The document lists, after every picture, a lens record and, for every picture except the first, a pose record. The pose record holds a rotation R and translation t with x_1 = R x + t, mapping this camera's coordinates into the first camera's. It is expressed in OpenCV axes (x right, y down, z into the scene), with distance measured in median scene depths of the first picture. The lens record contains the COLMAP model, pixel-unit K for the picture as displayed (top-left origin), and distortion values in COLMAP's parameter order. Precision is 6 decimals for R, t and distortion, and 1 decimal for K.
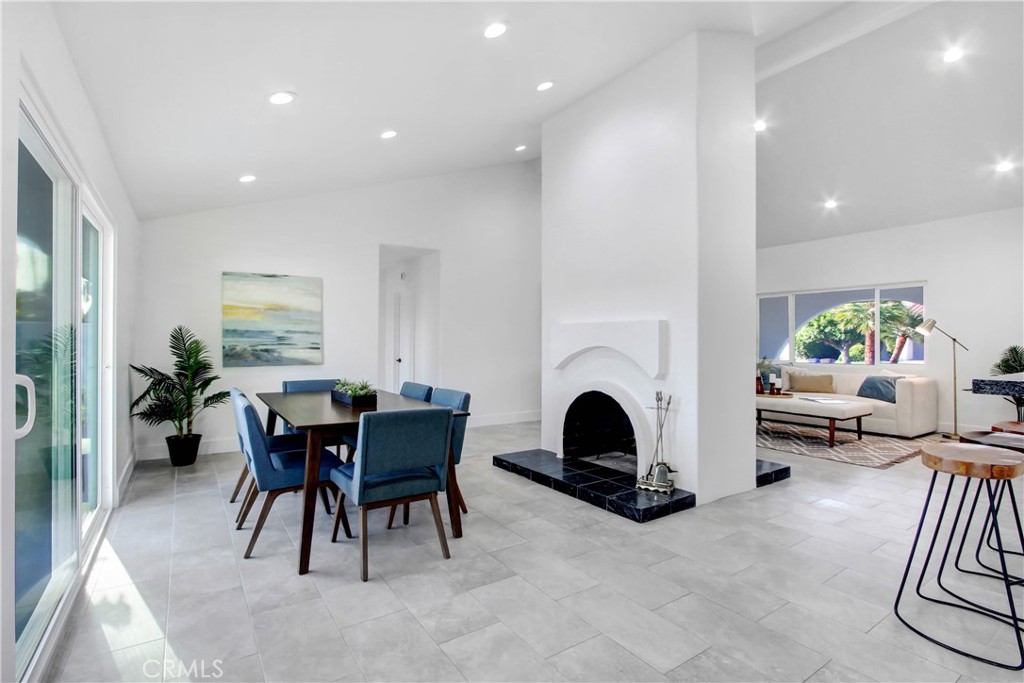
lens RADIAL K [[476.4, 0, 506.8], [0, 476.4, 340.7], [0, 0, 1]] dist [-0.016916, 0.000893]
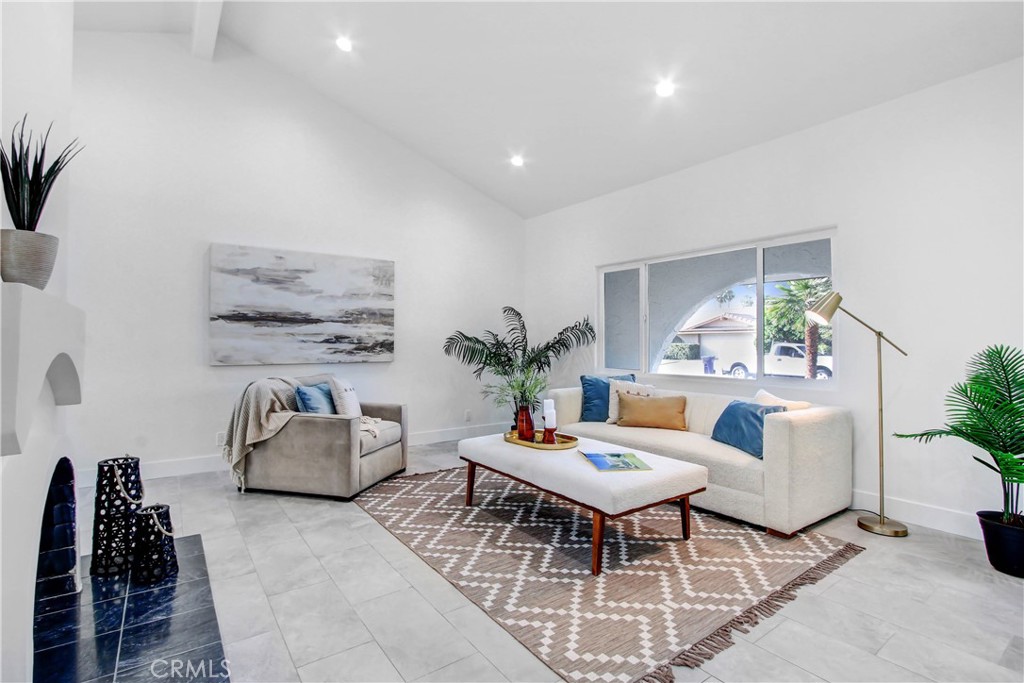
lens RADIAL K [[476.4, 0, 509.1], [0, 476.4, 344.0], [0, 0, 1]] dist [-0.016916, 0.000893]
pose [[0.999487, -0.002672, 0.031908, 0.513932], [0.002549, 0.999989, 0.003892, 0.005431], [-0.031918, -0.003808, 0.999483, 0.482059]]
